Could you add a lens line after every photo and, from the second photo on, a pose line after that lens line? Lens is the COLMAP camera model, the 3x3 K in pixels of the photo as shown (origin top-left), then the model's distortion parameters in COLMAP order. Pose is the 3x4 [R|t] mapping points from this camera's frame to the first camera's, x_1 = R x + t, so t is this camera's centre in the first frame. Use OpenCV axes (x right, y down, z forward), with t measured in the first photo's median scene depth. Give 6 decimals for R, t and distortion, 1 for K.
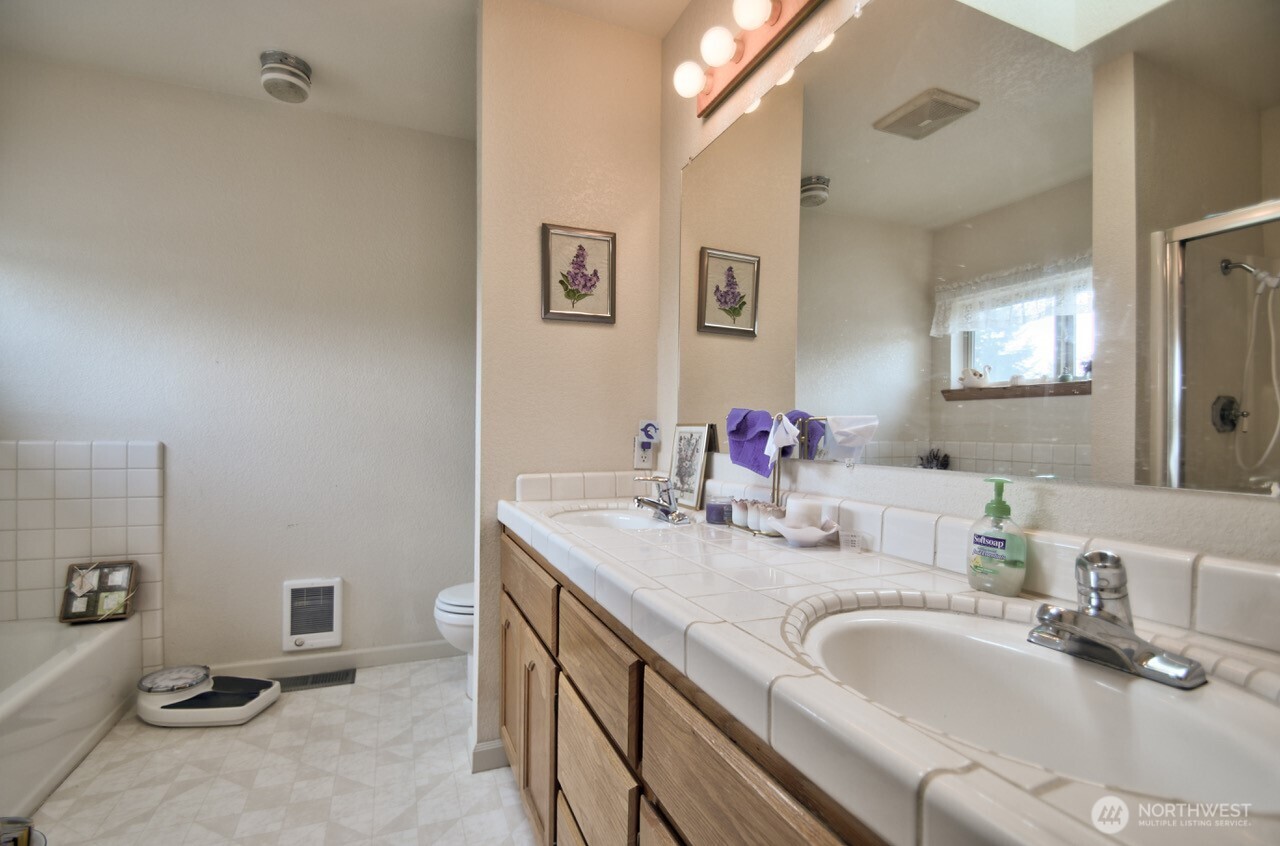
lens RADIAL K [[567.0, 0, 629.8], [0, 567.0, 441.3], [0, 0, 1]] dist [0.010855, -0.017695]
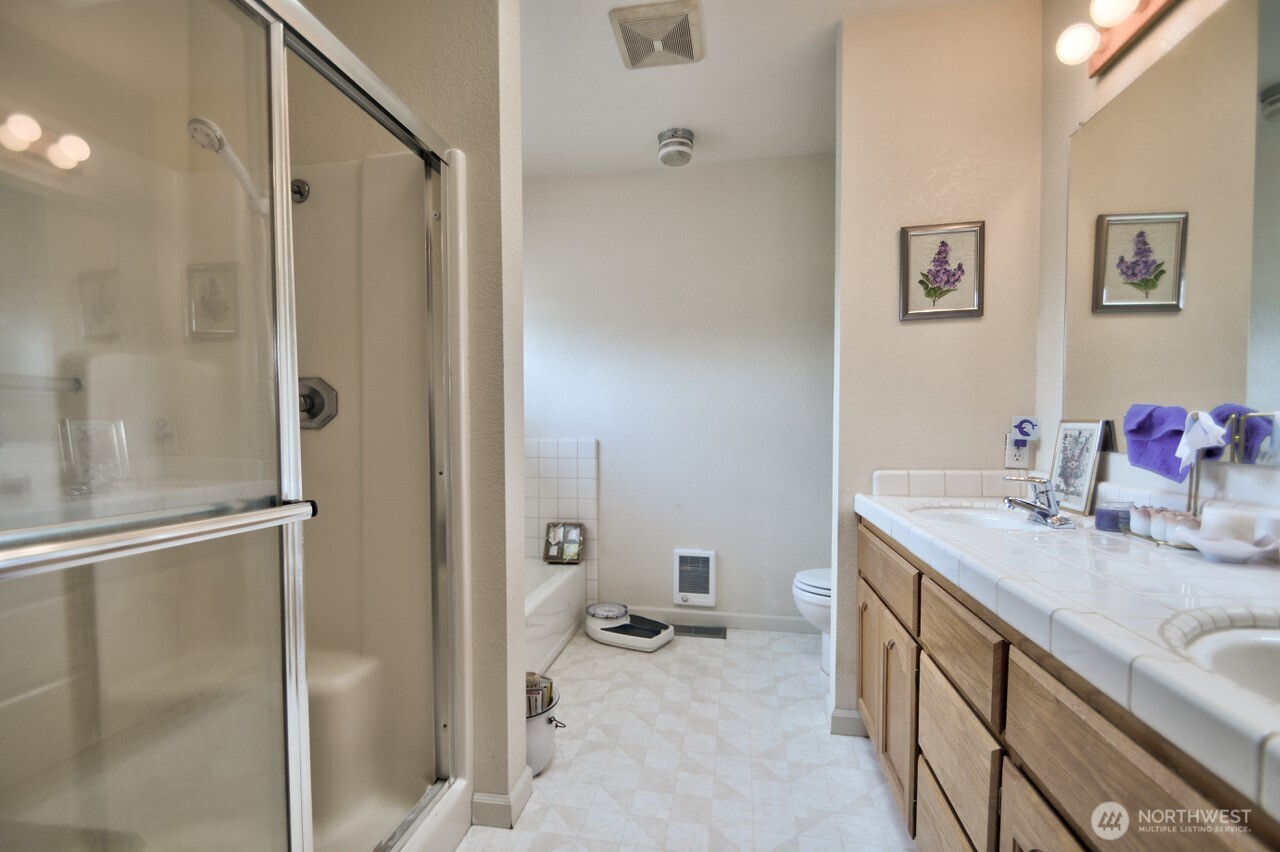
lens RADIAL K [[578.7, 0, 630.7], [0, 578.7, 449.1], [0, 0, 1]] dist [0.016648, -0.020356]
pose [[0.841895, 0.009203, -0.539562, 0.004889], [0.005888, 0.999638, 0.026237, -0.012614], [0.539609, -0.025266, 0.841537, -0.161874]]
